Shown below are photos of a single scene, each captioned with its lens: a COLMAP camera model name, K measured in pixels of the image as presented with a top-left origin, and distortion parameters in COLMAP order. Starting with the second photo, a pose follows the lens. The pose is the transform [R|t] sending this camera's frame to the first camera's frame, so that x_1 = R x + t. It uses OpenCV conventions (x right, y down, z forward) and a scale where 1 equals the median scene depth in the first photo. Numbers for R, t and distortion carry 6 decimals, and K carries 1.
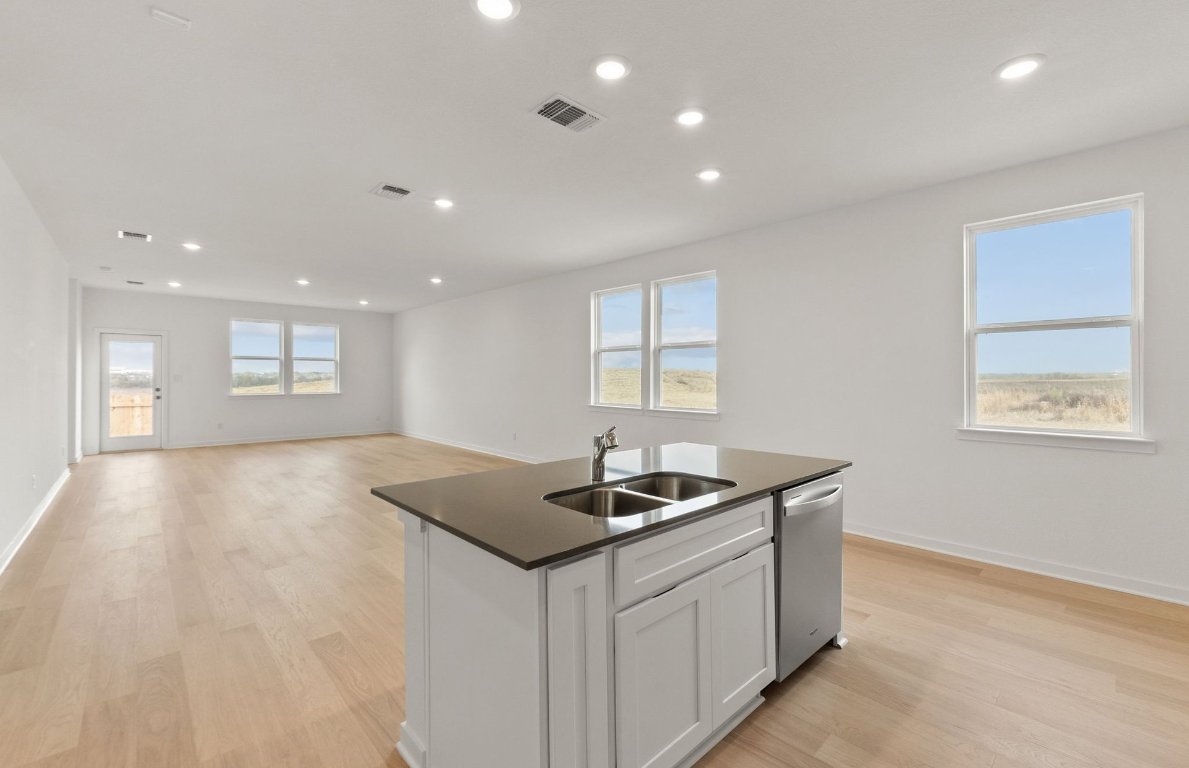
lens RADIAL K [[500.9, 0, 601.5], [0, 500.9, 382.8], [0, 0, 1]] dist [-0.003415, -0.000057]
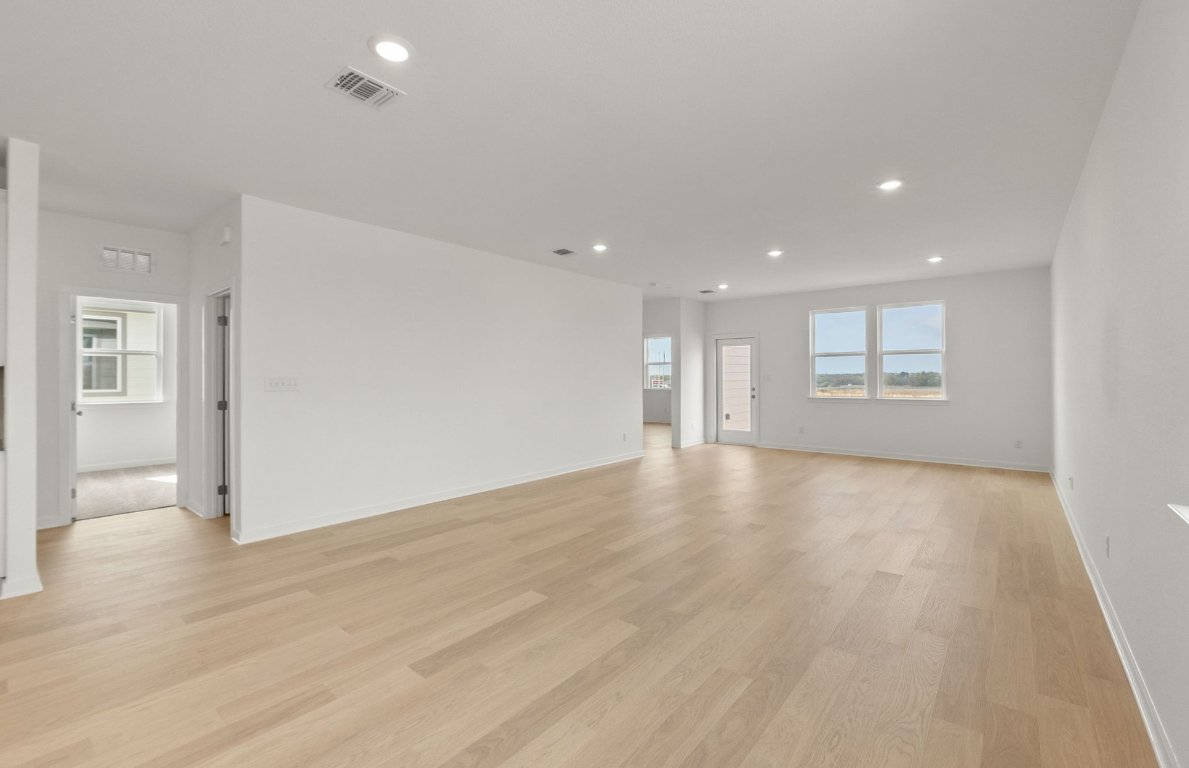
lens RADIAL K [[500.9, 0, 600.7], [0, 500.9, 377.7], [0, 0, 1]] dist [-0.003415, -0.000057]
pose [[0.128321, 0.000028, -0.991733, 0.119370], [-0.010908, 0.999940, -0.001383, -0.005459], [0.991673, 0.010995, 0.128314, 0.576544]]
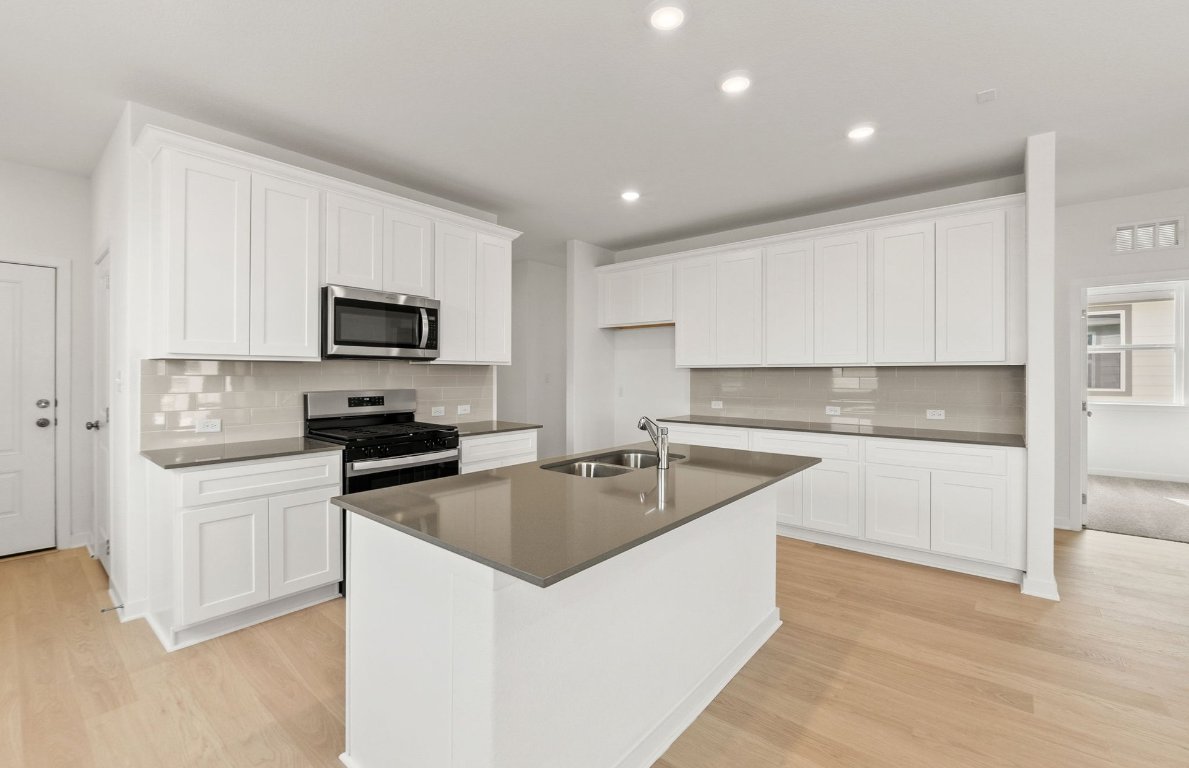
lens RADIAL K [[500.9, 0, 588.1], [0, 500.9, 376.3], [0, 0, 1]] dist [-0.003415, -0.000057]
pose [[-0.992964, -0.001838, -0.118406, 0.070704], [-0.003526, 0.999895, 0.014043, -0.004853], [0.118367, 0.014362, -0.992866, 0.522486]]
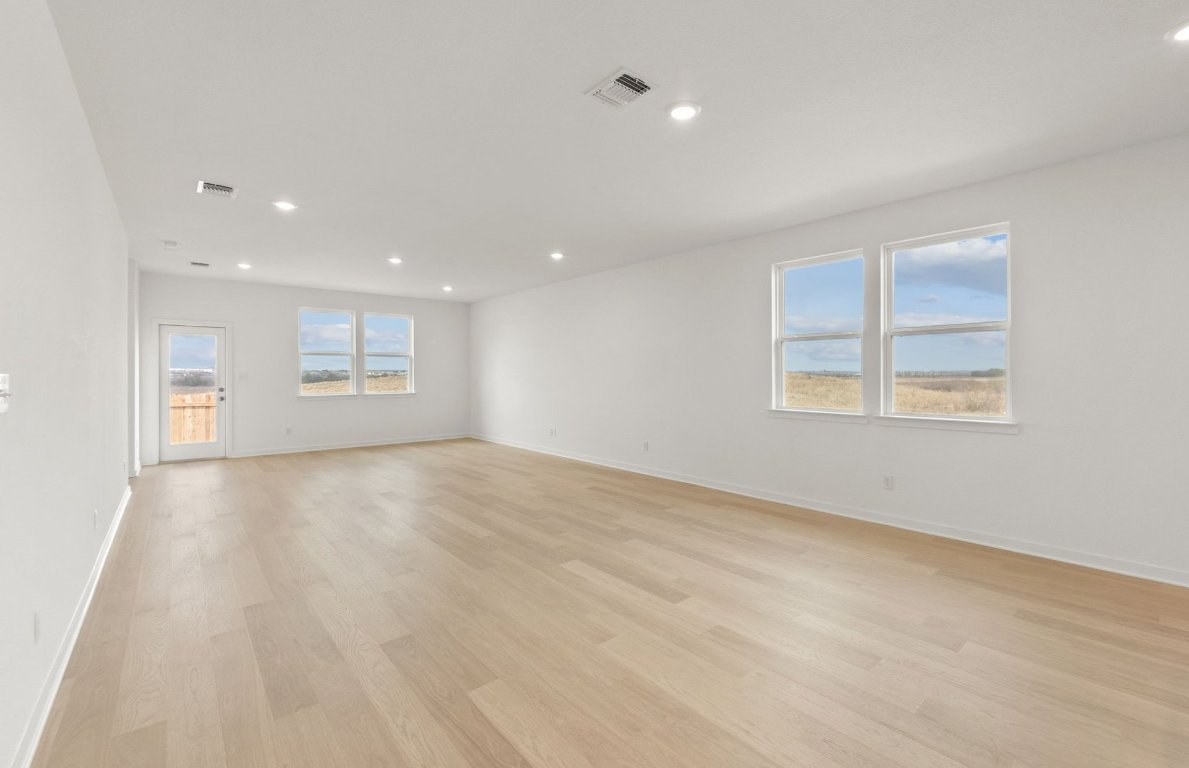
lens RADIAL K [[500.9, 0, 600.1], [0, 500.9, 380.7], [0, 0, 1]] dist [-0.003415, -0.000057]
pose [[0.999080, -0.002540, -0.042808, -0.200645], [0.002572, 0.999996, 0.000702, -0.000529], [0.042806, -0.000811, 0.999083, 0.164737]]
